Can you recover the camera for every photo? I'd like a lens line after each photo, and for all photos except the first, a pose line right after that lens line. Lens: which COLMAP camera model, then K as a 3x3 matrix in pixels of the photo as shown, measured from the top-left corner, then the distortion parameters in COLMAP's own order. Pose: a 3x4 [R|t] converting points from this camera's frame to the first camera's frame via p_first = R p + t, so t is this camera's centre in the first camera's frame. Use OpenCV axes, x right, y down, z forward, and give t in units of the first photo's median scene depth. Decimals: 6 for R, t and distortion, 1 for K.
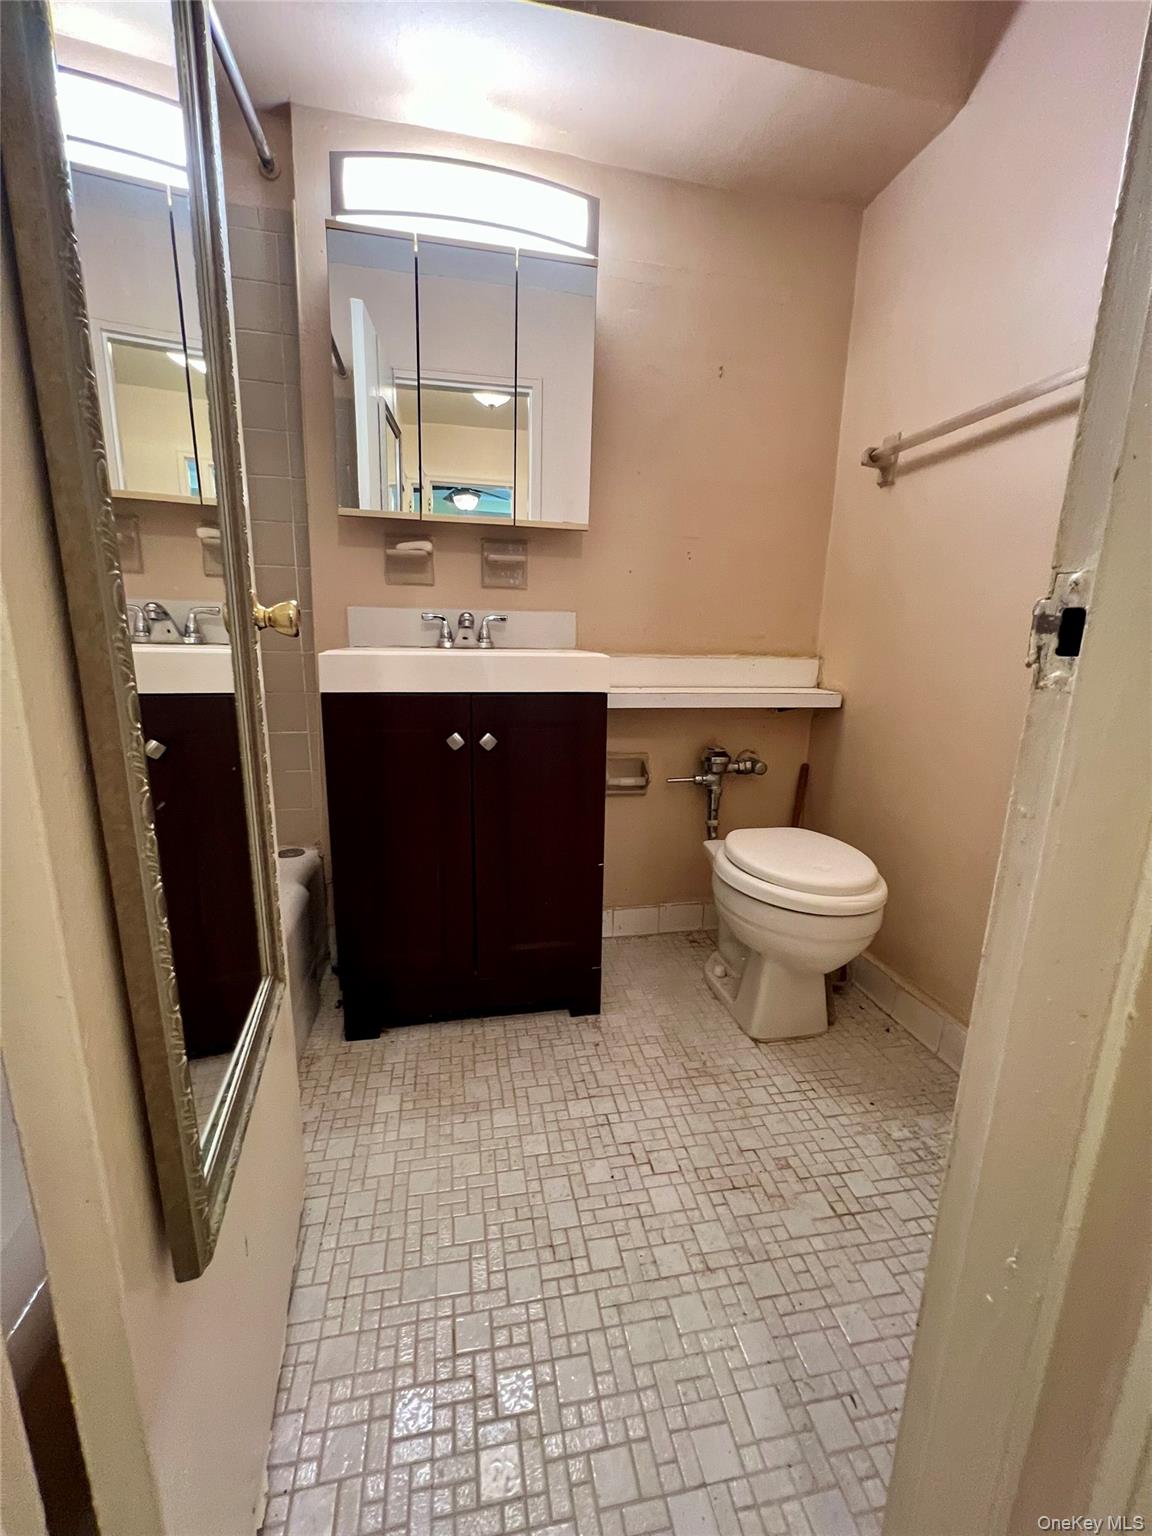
lens RADIAL K [[619.1, 0, 576.0], [0, 619.1, 768.0], [0, 0, 1]] dist [-0.004518, 0.000235]
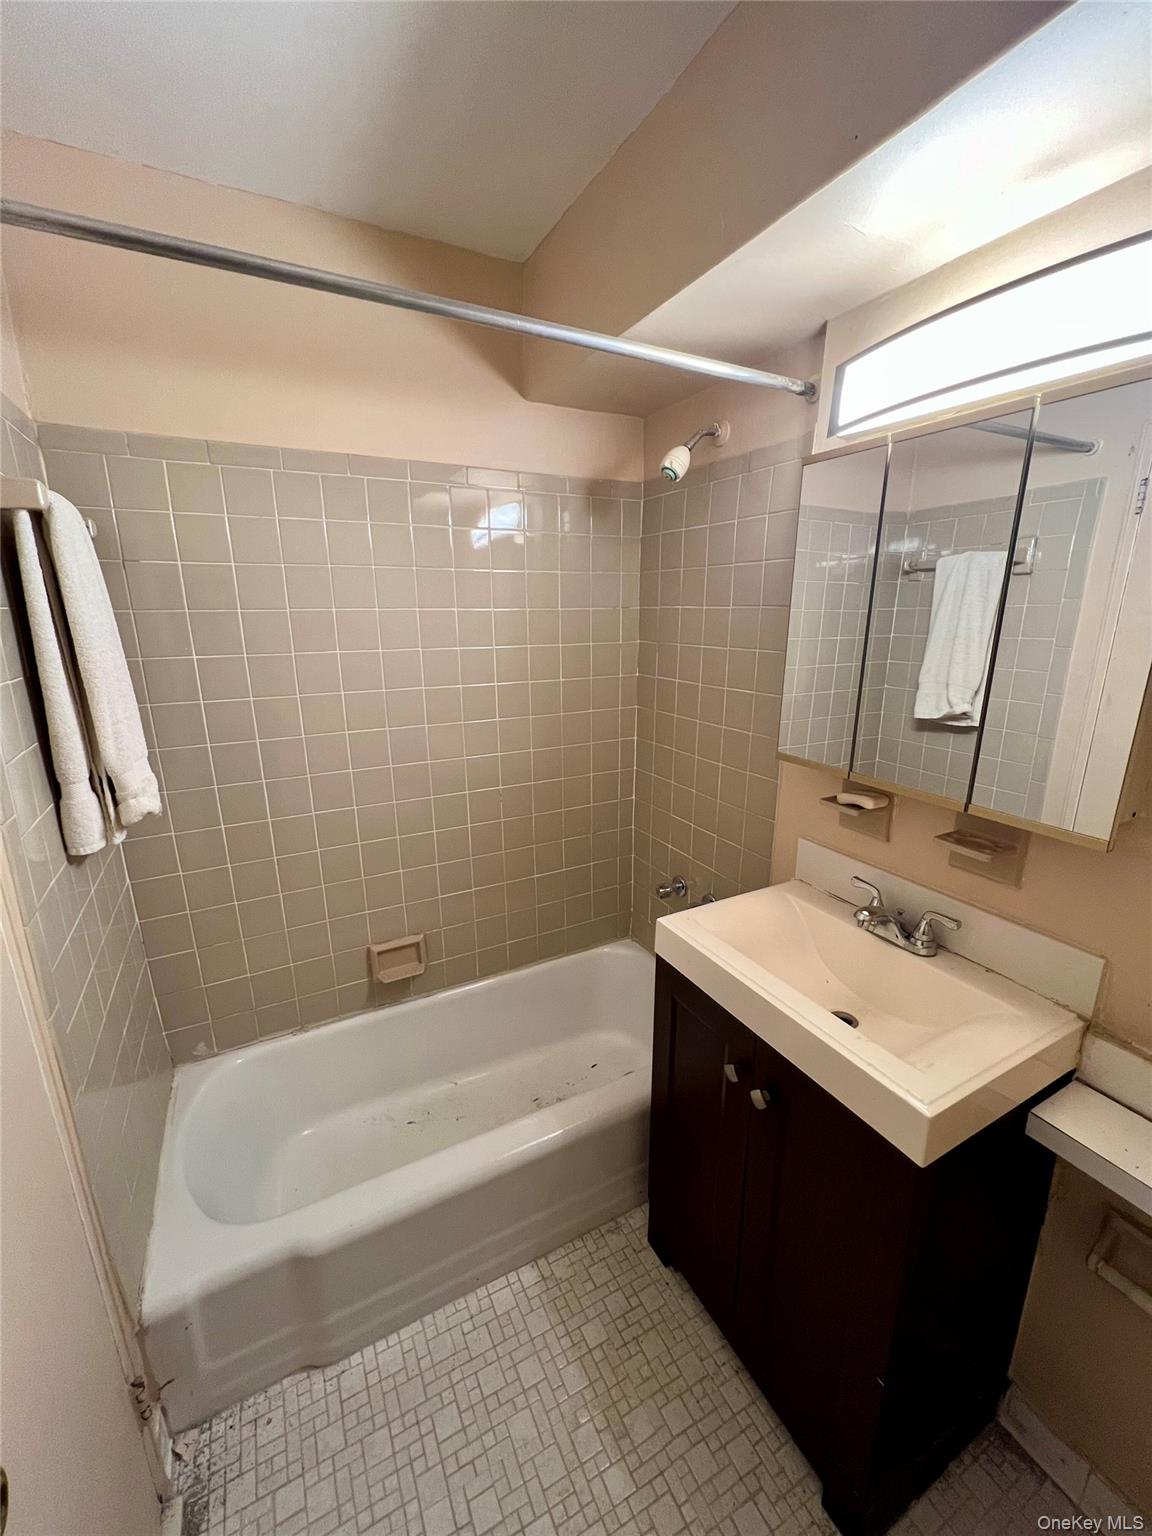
lens RADIAL K [[621.7, 0, 570.0], [0, 621.7, 771.0], [0, 0, 1]] dist [0.000460, 0.000214]
pose [[0.280725, 0.226183, -0.932757, 0.427605], [-0.190992, 0.965564, 0.176657, -0.528115], [0.940593, 0.128557, 0.314257, 0.444043]]
